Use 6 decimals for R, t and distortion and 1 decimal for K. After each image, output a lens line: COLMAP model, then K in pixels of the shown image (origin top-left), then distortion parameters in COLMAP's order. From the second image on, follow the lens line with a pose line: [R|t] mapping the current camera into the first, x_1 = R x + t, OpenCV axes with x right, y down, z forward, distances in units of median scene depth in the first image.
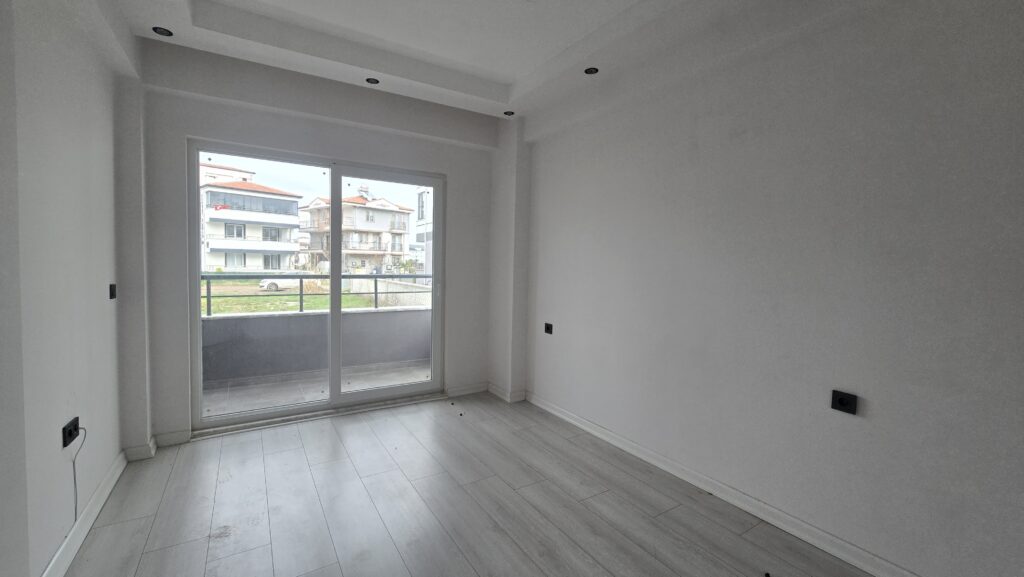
lens RADIAL K [[418.2, 0, 509.3], [0, 418.2, 281.0], [0, 0, 1]] dist [-0.003960, 0.000196]
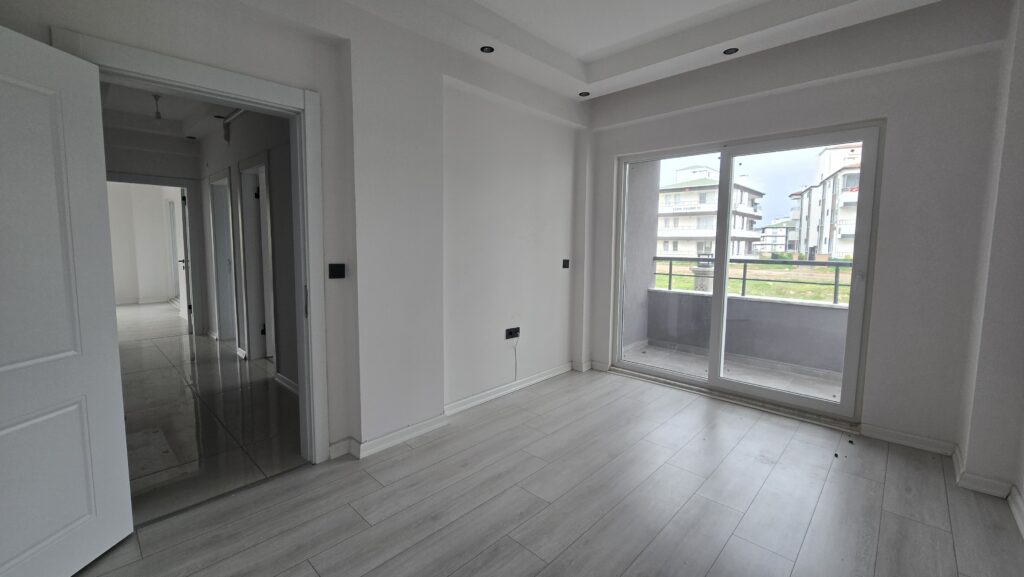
lens RADIAL K [[418.2, 0, 509.3], [0, 418.2, 281.0], [0, 0, 1]] dist [-0.003960, 0.000196]
pose [[0.238410, 0.074629, -0.968293, 0.427411], [-0.044074, 0.996847, 0.065978, -0.004932], [0.970164, 0.026947, 0.240947, 0.264557]]
